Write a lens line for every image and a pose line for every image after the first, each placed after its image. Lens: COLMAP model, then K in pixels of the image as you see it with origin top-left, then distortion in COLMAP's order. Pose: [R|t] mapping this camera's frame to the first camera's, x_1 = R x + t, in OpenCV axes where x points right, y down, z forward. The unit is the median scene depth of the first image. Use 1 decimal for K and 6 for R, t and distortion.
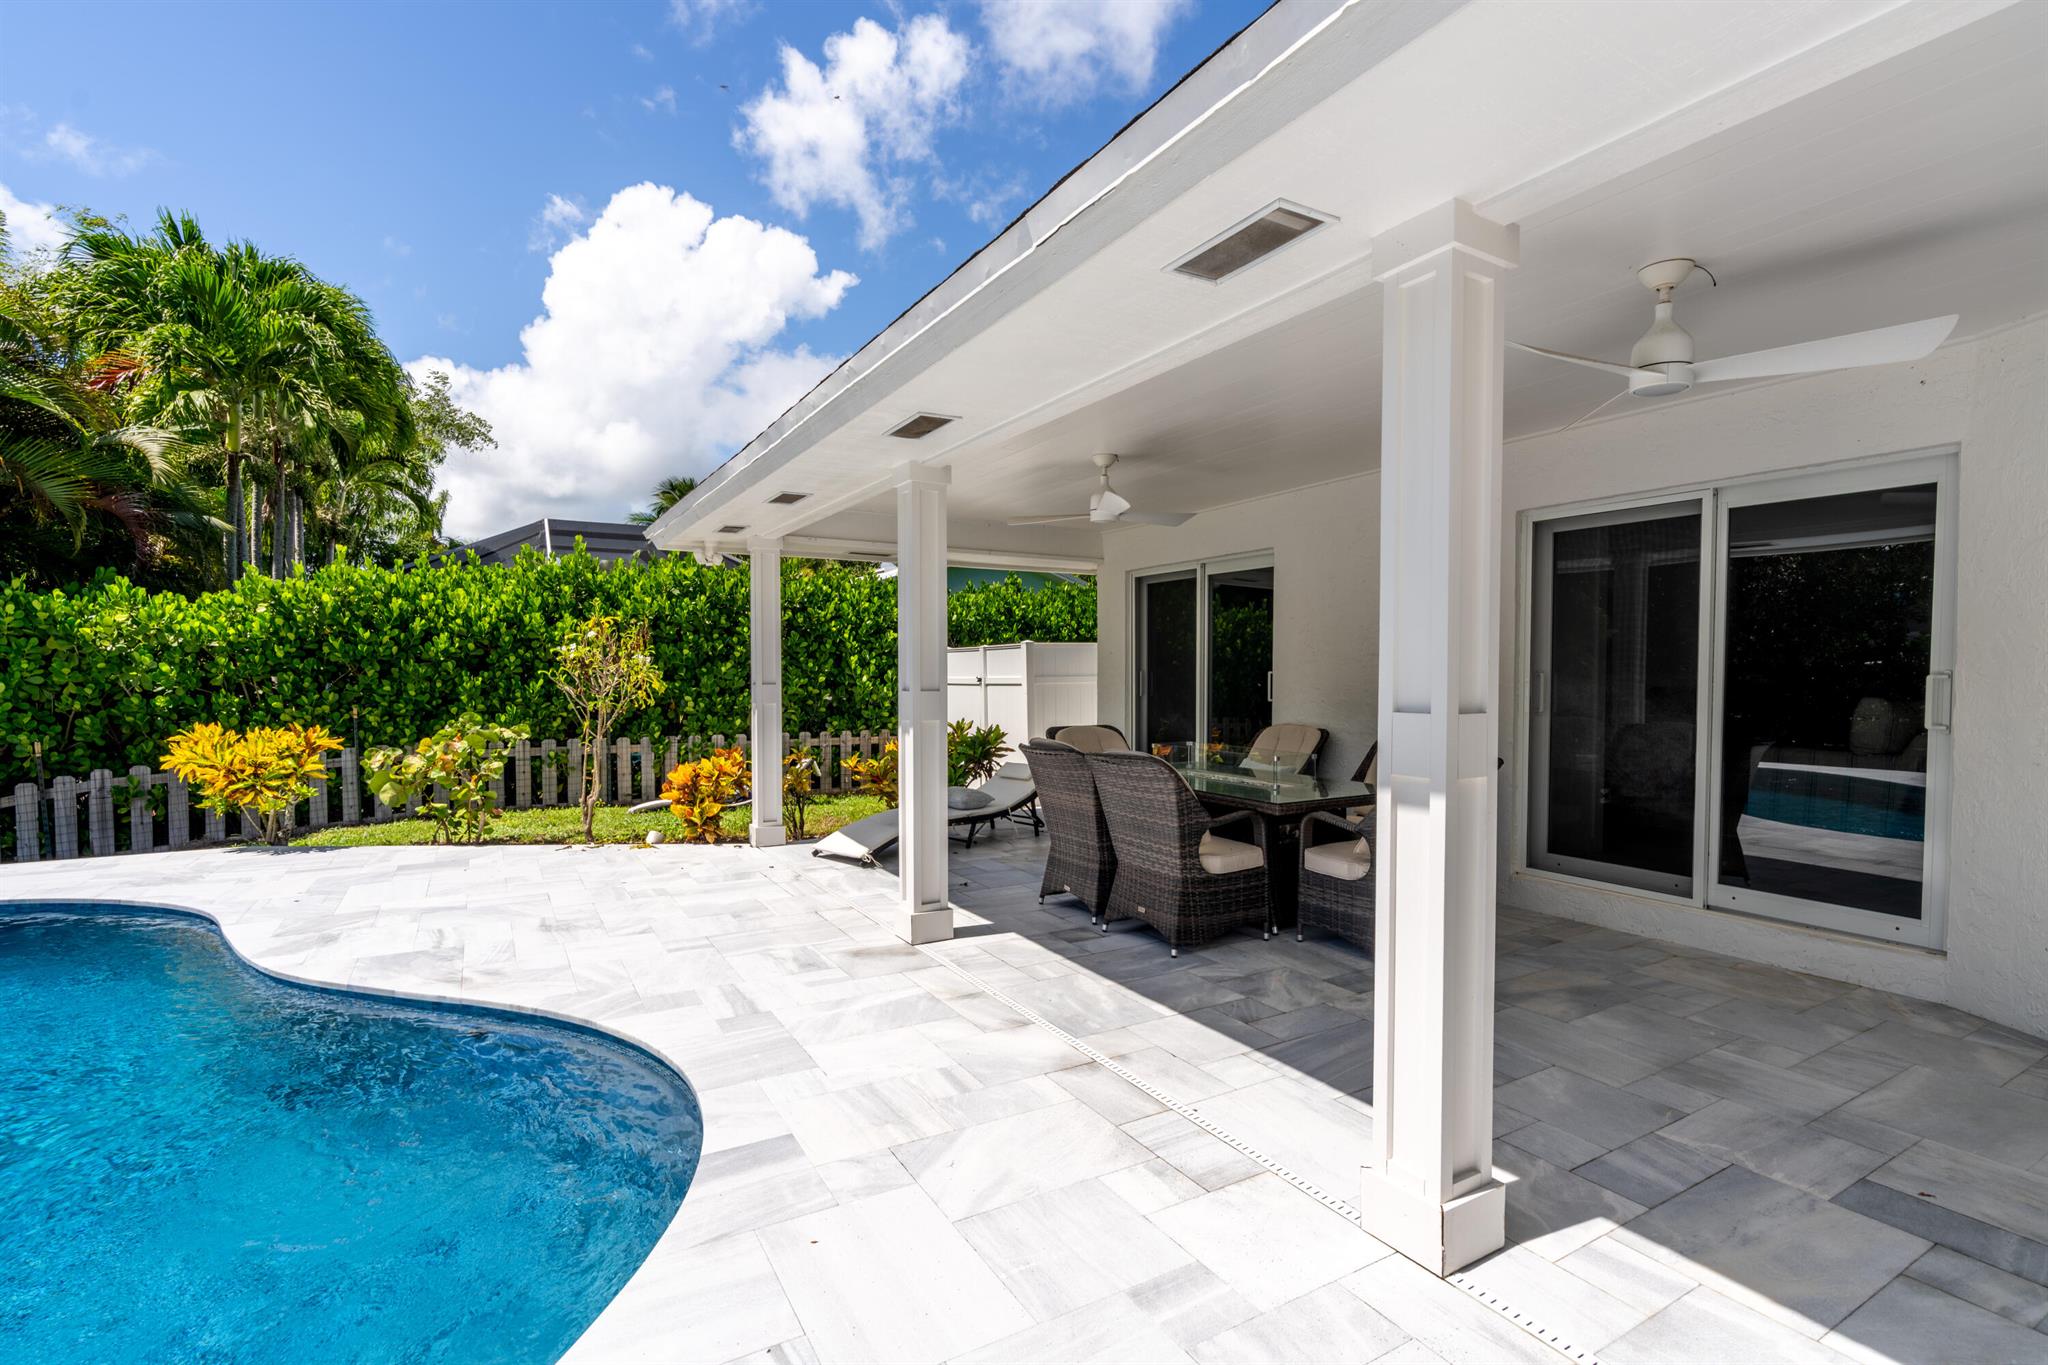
lens RADIAL K [[962.7, 0, 1021.5], [0, 962.7, 682.1], [0, 0, 1]] dist [-0.001507, -0.000532]
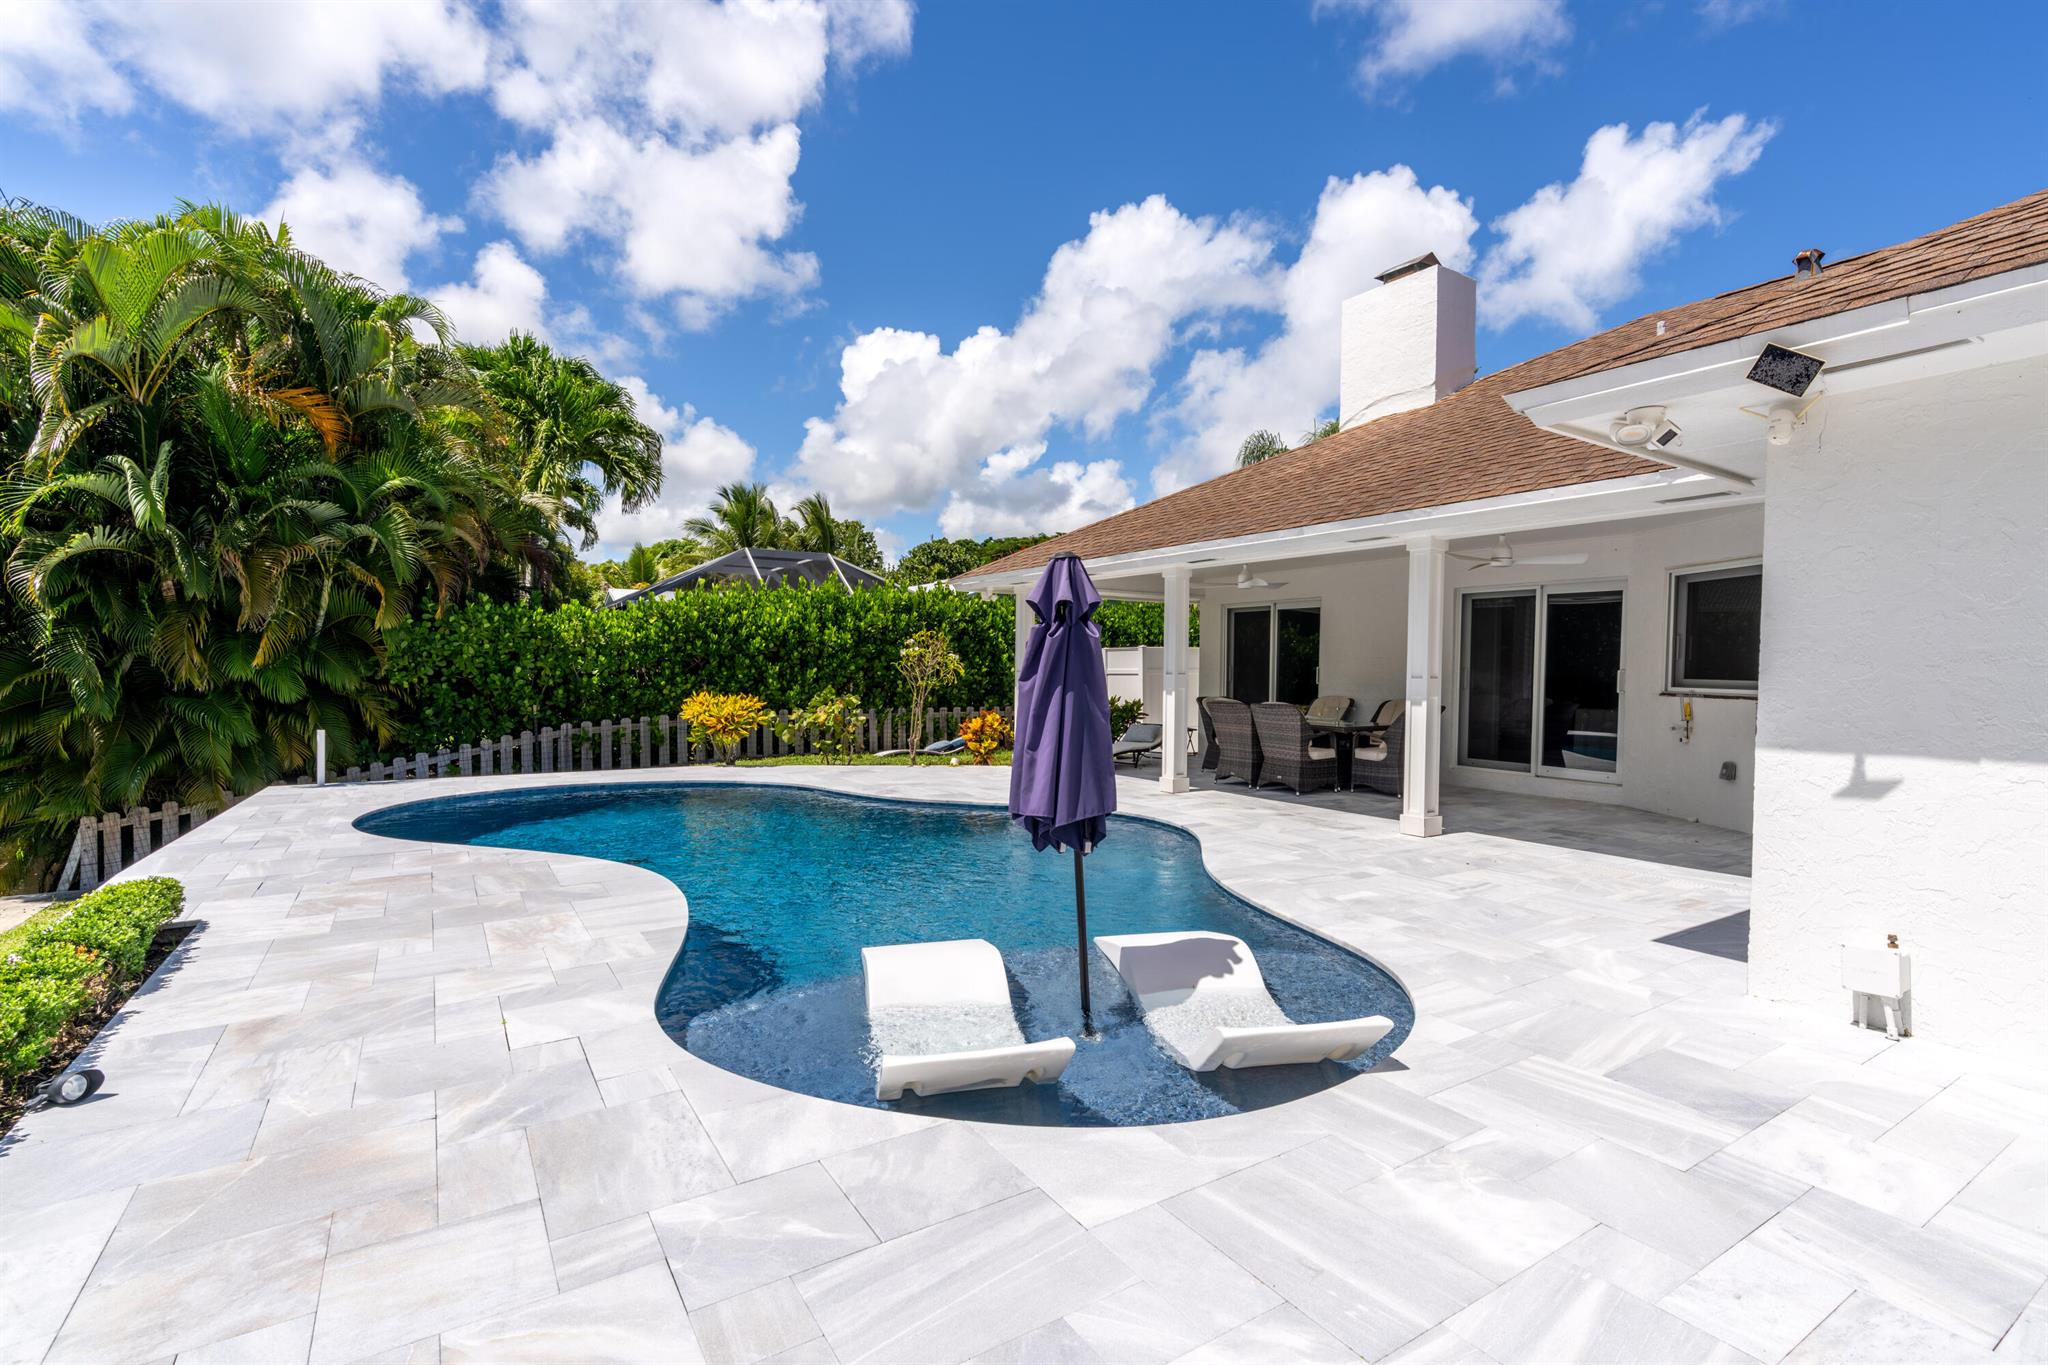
lens RADIAL K [[962.7, 0, 1023.9], [0, 962.7, 684.0], [0, 0, 1]] dist [-0.001507, -0.000532]
pose [[0.999080, 0.008198, 0.042096, -0.336336], [-0.008494, 0.999940, 0.006868, 0.012165], [-0.042037, -0.007220, 0.999090, -0.700451]]
